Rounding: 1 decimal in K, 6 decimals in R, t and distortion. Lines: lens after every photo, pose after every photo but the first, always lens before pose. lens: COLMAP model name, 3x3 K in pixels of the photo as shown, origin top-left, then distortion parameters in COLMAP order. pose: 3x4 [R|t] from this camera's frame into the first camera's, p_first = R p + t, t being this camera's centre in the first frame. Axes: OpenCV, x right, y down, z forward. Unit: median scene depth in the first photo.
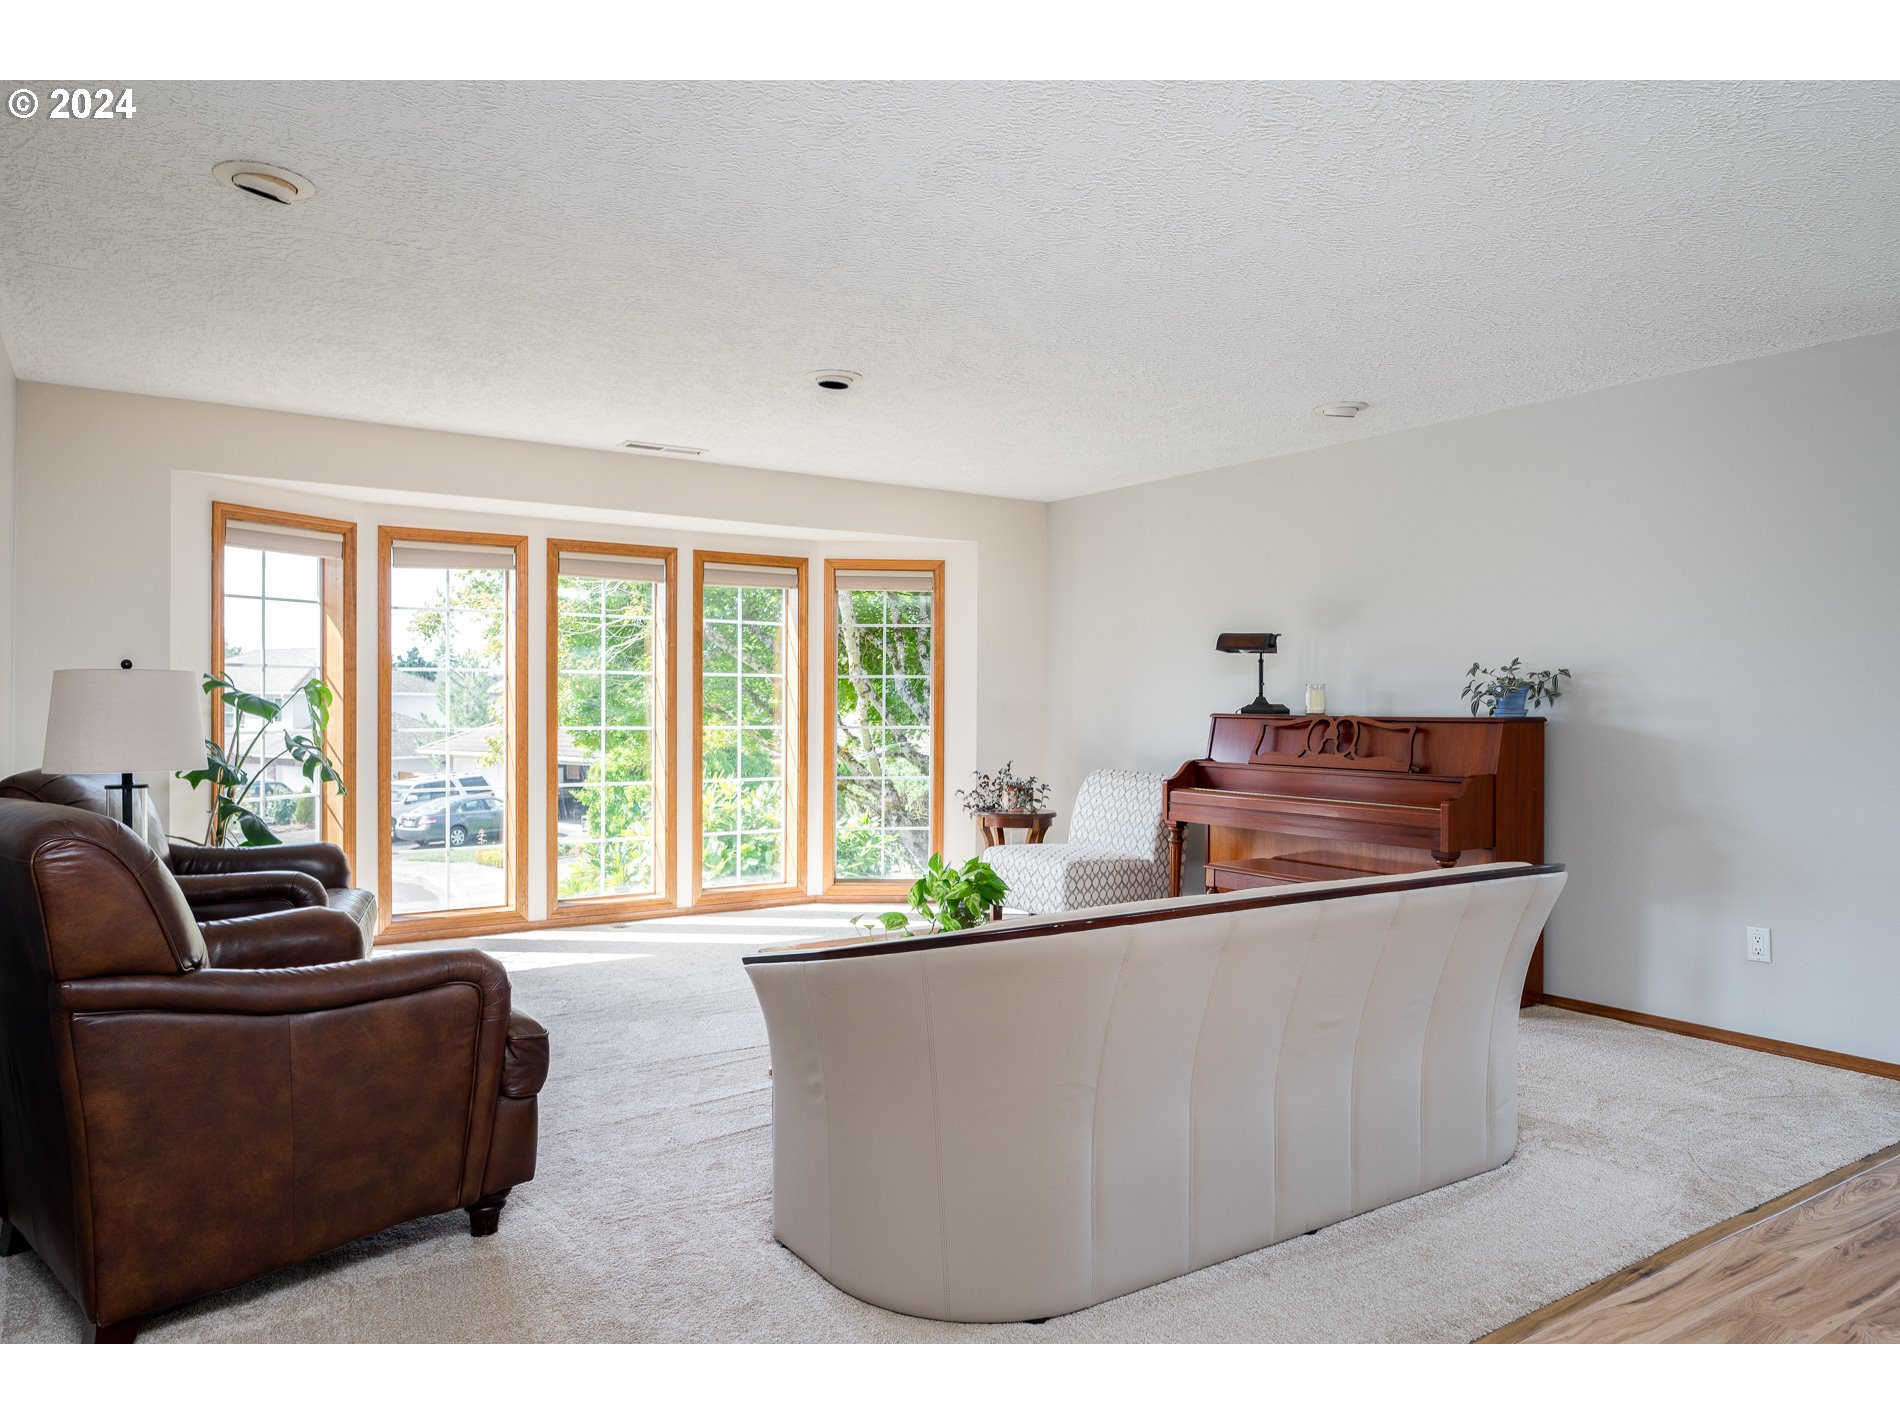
lens RADIAL K [[1405.4, 0, 951.8], [0, 1405.4, 708.2], [0, 0, 1]] dist [0.004192, 0.003298]
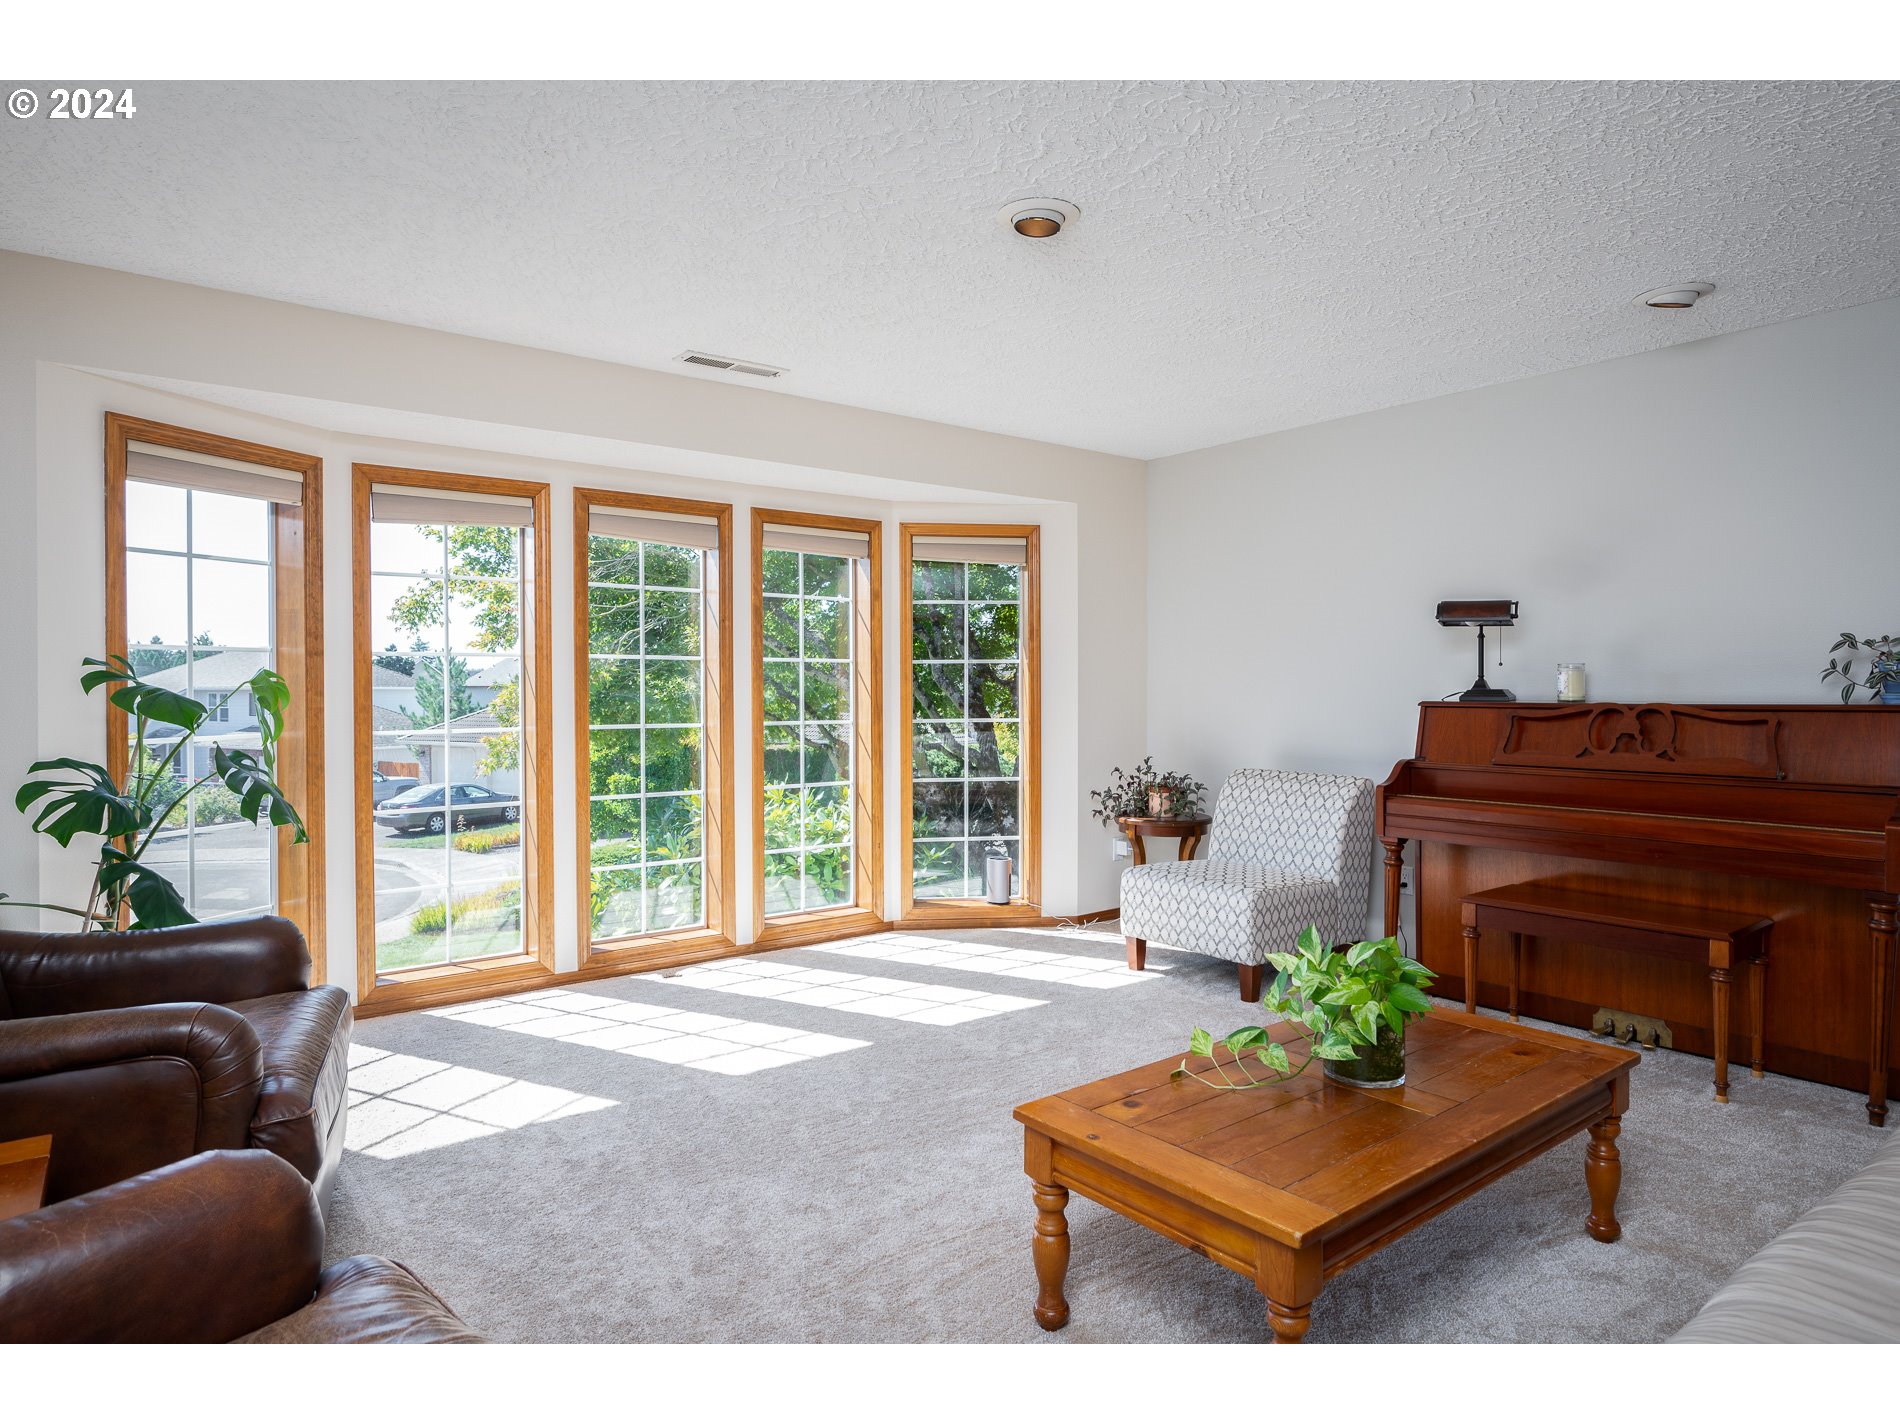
lens RADIAL K [[1207.0, 0, 954.7], [0, 1207.0, 697.3], [0, 0, 1]] dist [-0.000939, -0.000680]
pose [[0.997365, -0.010181, 0.071826, -0.135929], [0.010042, 0.999947, 0.002289, -0.003137], [-0.071846, -0.001562, 0.997415, 0.338331]]
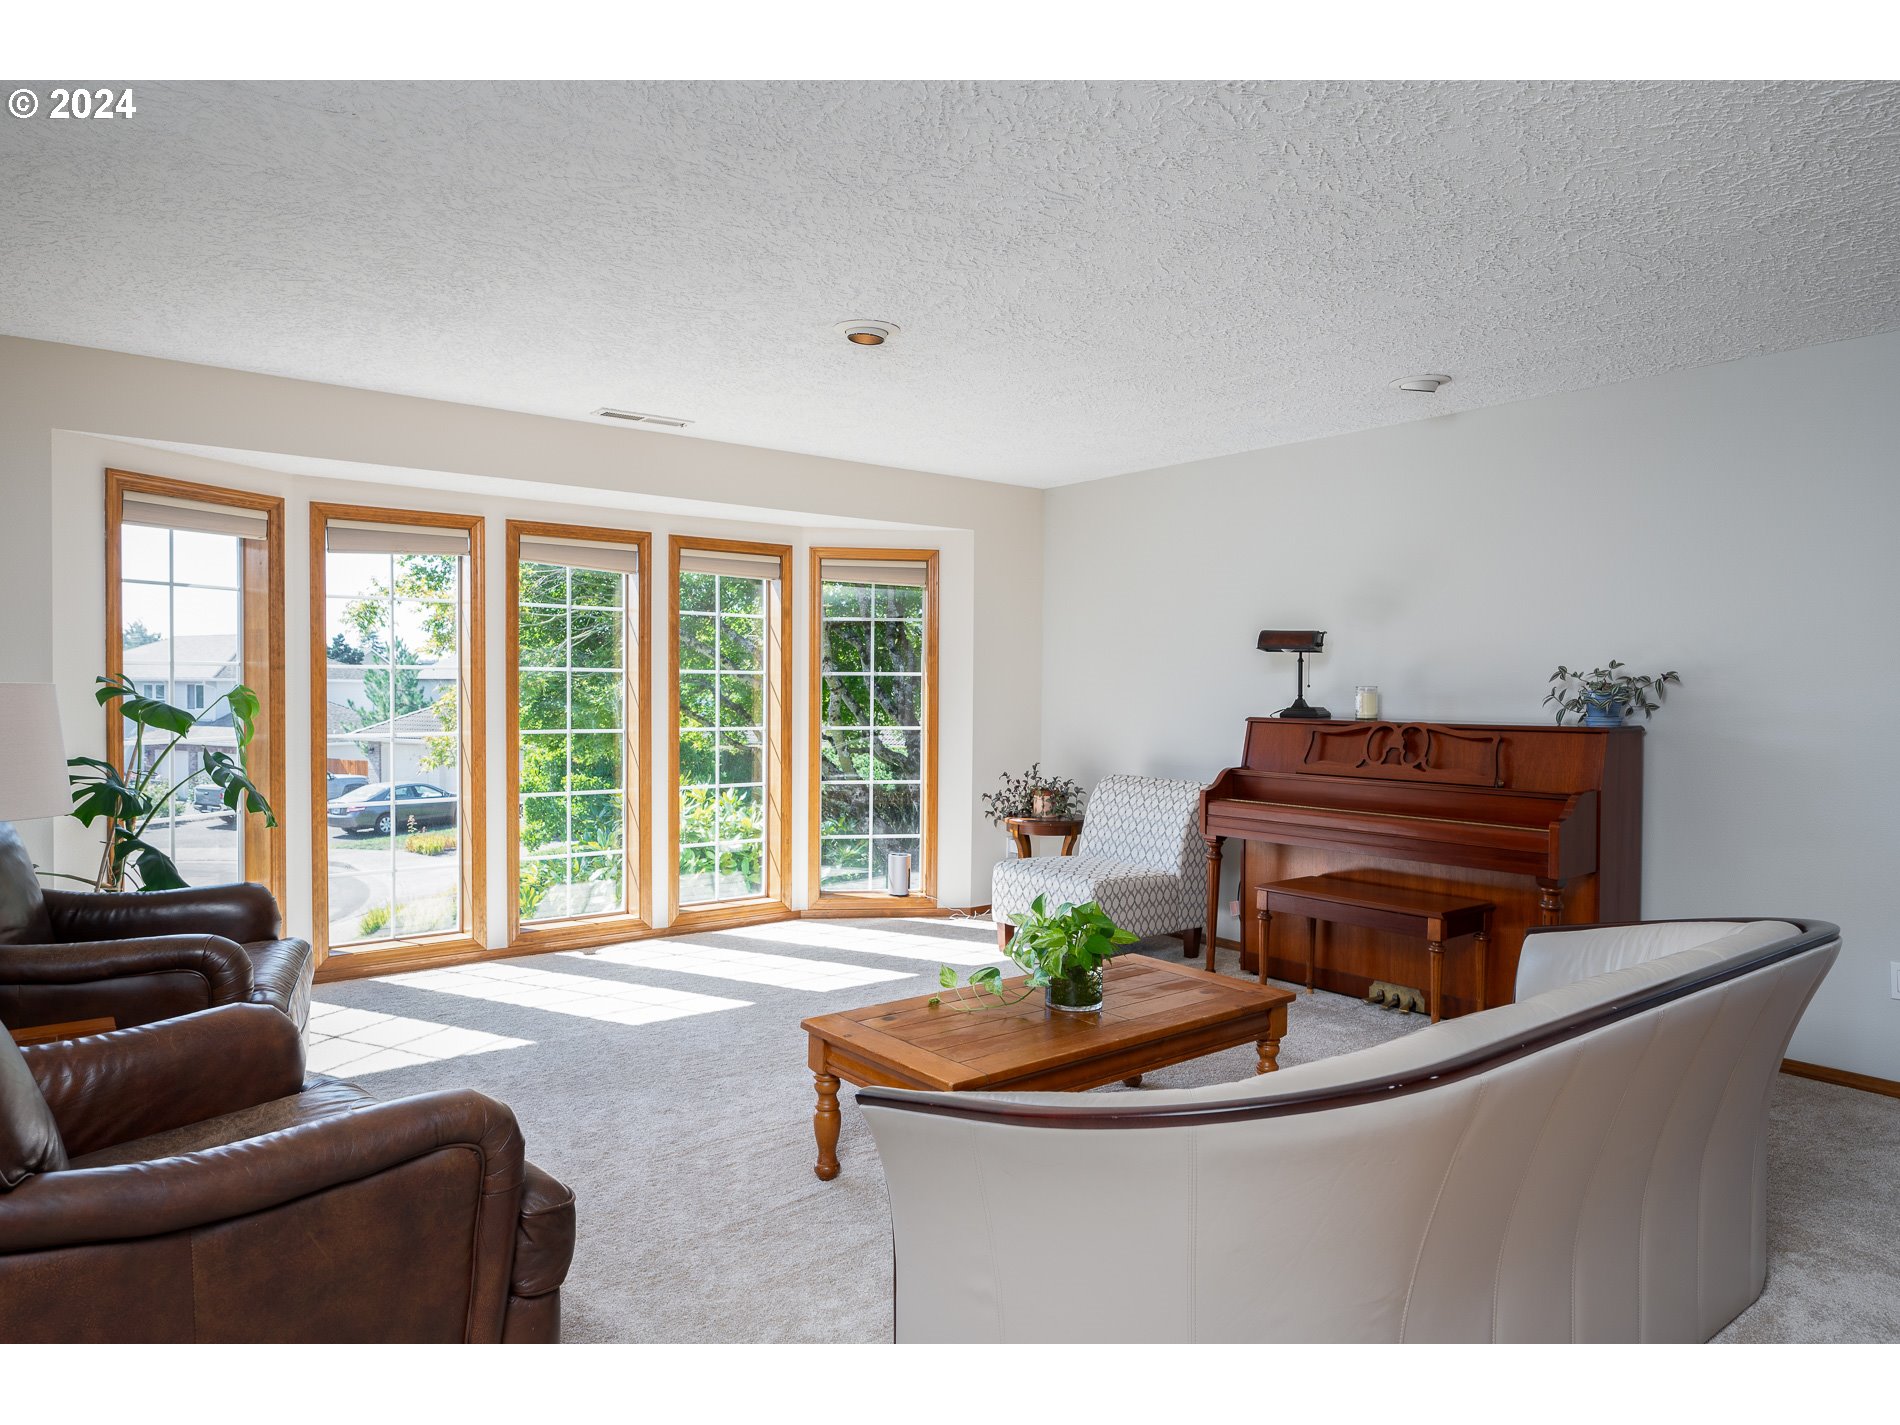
lens RADIAL K [[1313.9, 0, 966.6], [0, 1313.9, 712.9], [0, 0, 1]] dist [-0.001168, -0.001457]
pose [[0.996686, -0.001204, 0.081331, -0.071237], [-0.000142, 0.999863, 0.016531, -0.013891], [-0.081340, -0.016488, 0.996550, 0.160707]]
